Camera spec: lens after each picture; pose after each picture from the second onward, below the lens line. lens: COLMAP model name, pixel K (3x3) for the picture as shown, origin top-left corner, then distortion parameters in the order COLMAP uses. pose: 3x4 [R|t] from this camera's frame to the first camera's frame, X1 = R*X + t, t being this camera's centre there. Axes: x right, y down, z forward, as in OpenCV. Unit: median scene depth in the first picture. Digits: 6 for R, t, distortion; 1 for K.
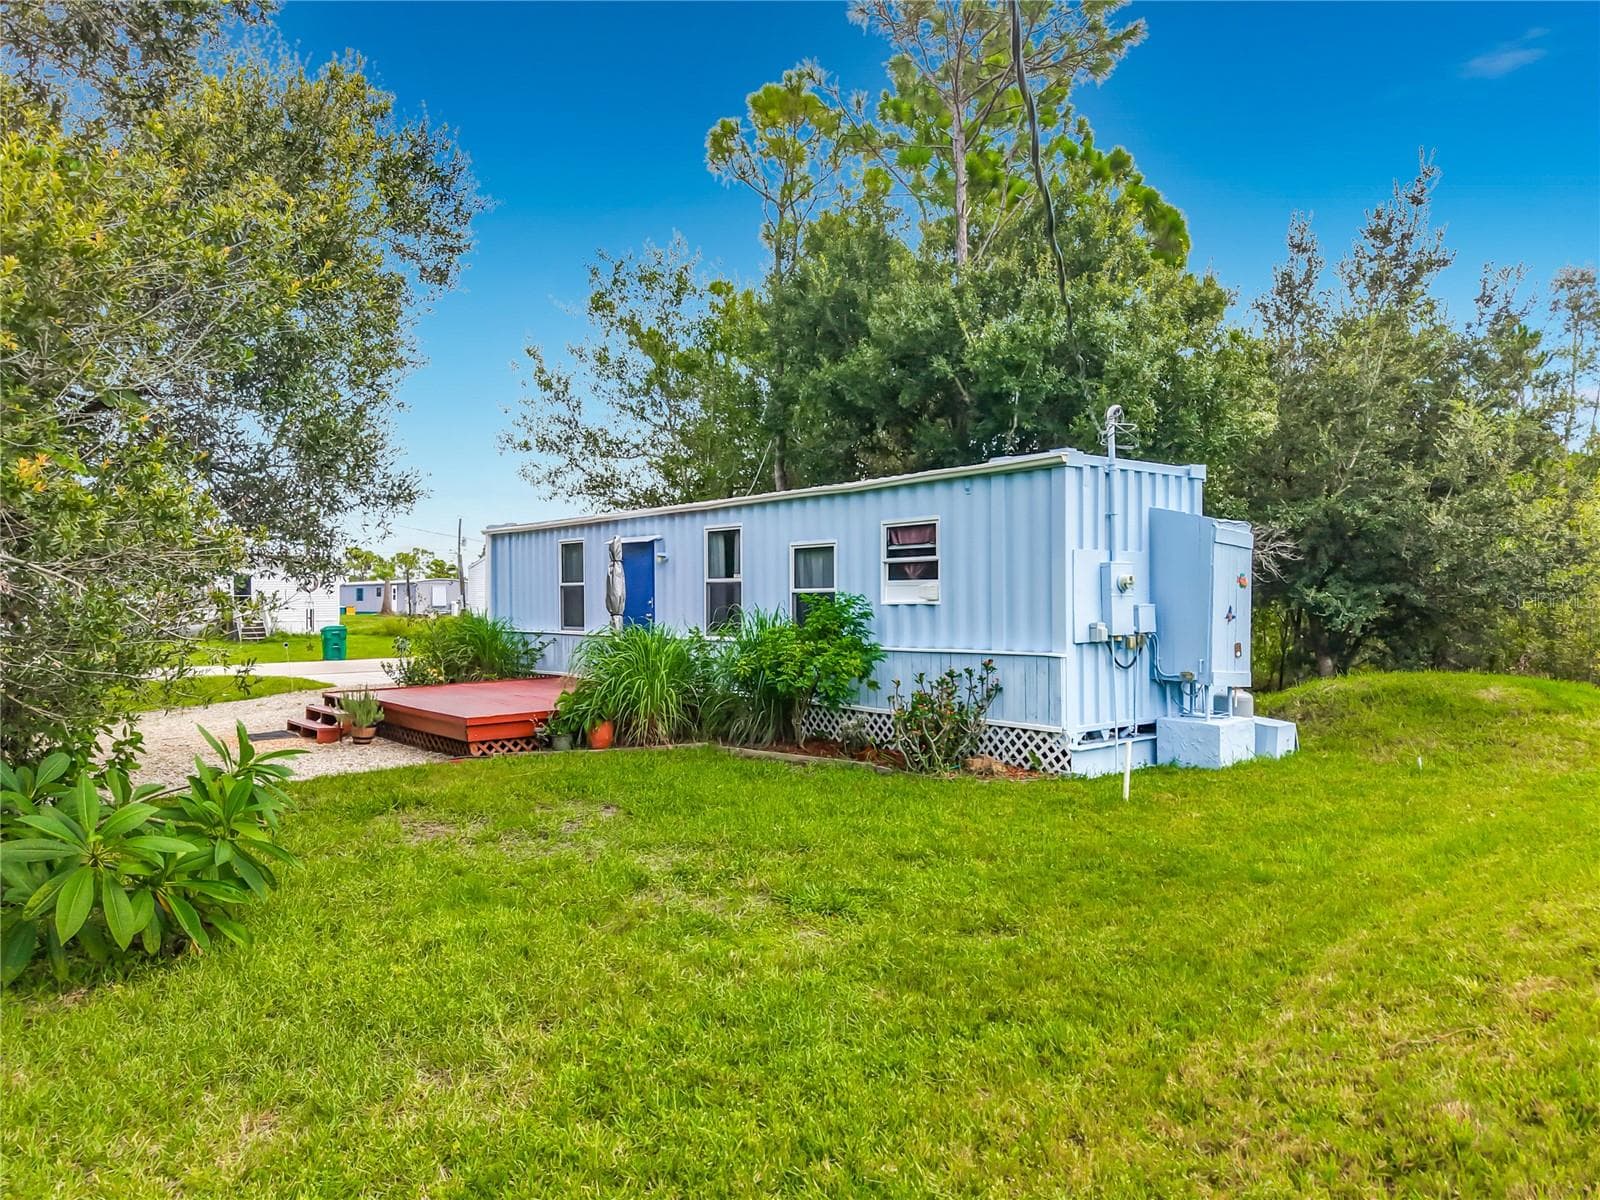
lens RADIAL K [[1094.8, 0, 864.9], [0, 1094.8, 601.5], [0, 0, 1]] dist [0.013113, -0.014156]
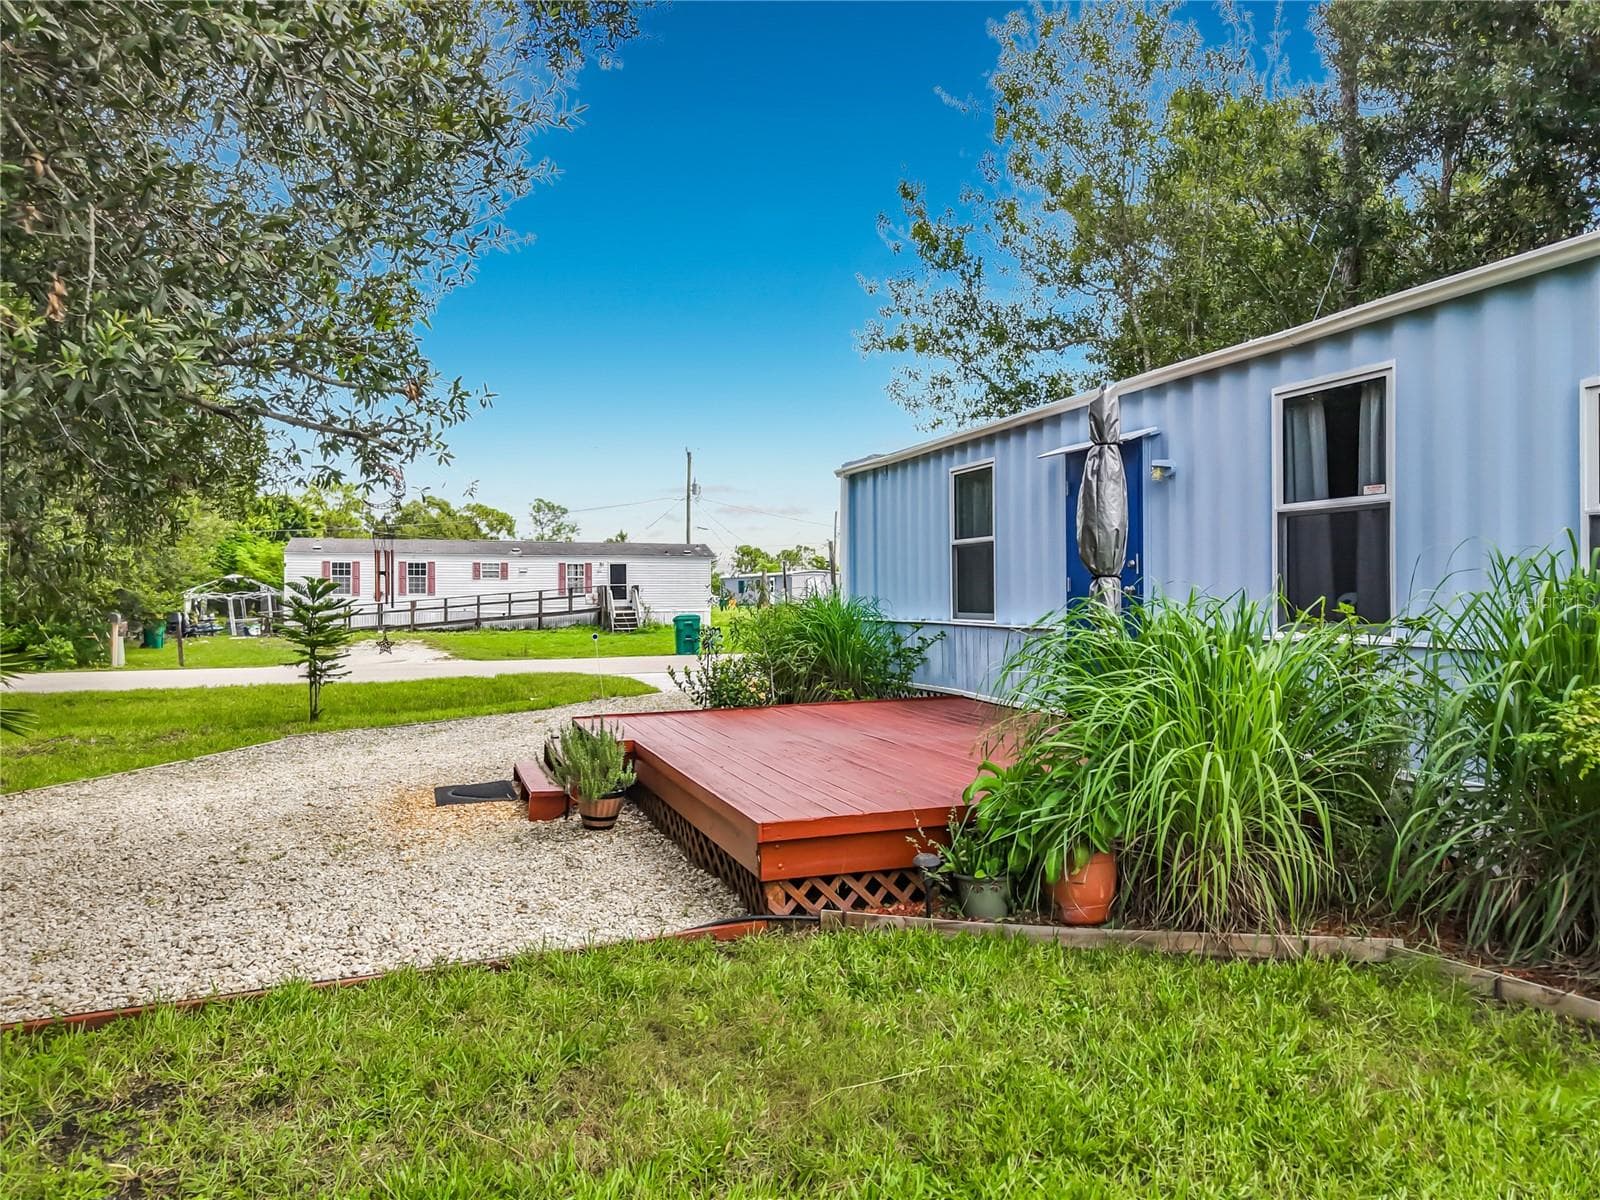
lens RADIAL K [[1094.8, 0, 813.9], [0, 1094.8, 598.5], [0, 0, 1]] dist [0.013113, -0.014156]
pose [[0.929574, 0.001354, -0.368634, -0.141483], [-0.001125, 0.999999, 0.000837, 0.016332], [0.368635, -0.000364, 0.929574, 0.459175]]
